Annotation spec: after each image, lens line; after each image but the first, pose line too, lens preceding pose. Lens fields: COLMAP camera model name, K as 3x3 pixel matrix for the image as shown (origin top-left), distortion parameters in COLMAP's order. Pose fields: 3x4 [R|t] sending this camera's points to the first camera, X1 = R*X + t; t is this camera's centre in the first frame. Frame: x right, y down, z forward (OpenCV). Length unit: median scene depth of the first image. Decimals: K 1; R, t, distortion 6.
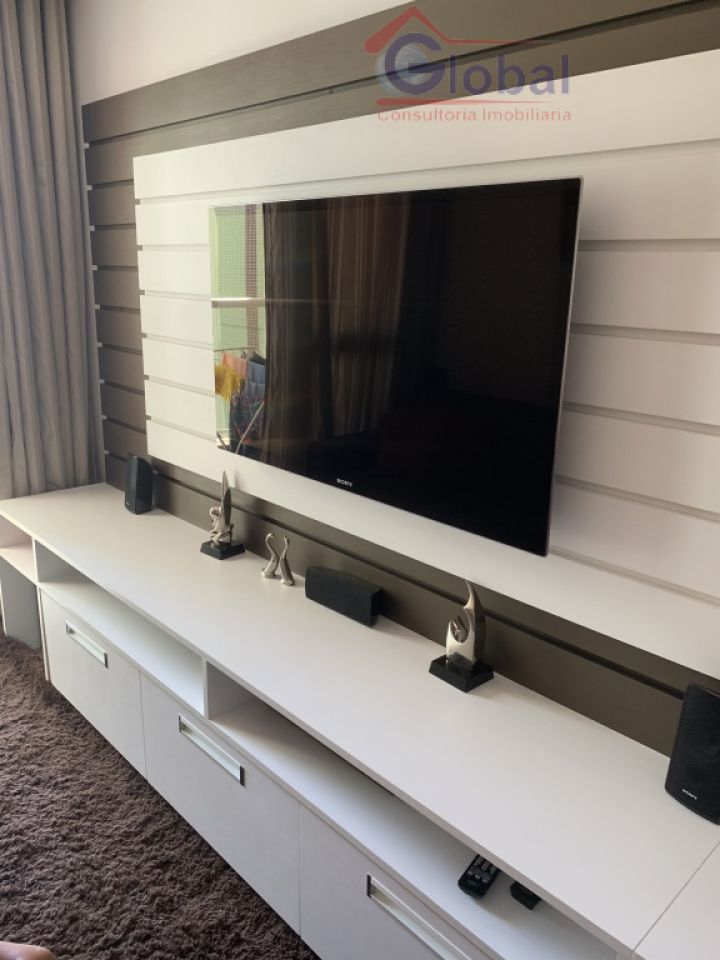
lens RADIAL K [[743.1, 0, 365.5], [0, 743.1, 475.7], [0, 0, 1]] dist [0.017187, -0.025670]
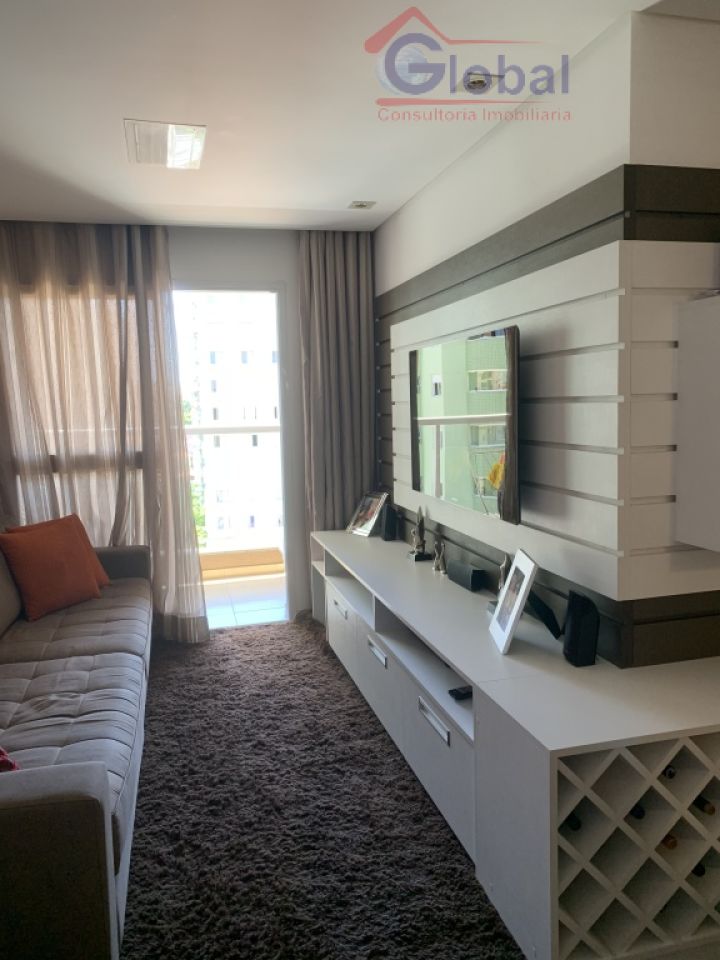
lens RADIAL K [[743.1, 0, 364.3], [0, 743.1, 473.6], [0, 0, 1]] dist [0.017187, -0.025670]
pose [[0.872131, -0.009532, -0.489180, 0.496578], [-0.072502, 0.986255, -0.148476, 0.172681], [0.483871, 0.164957, 0.859452, -0.460278]]
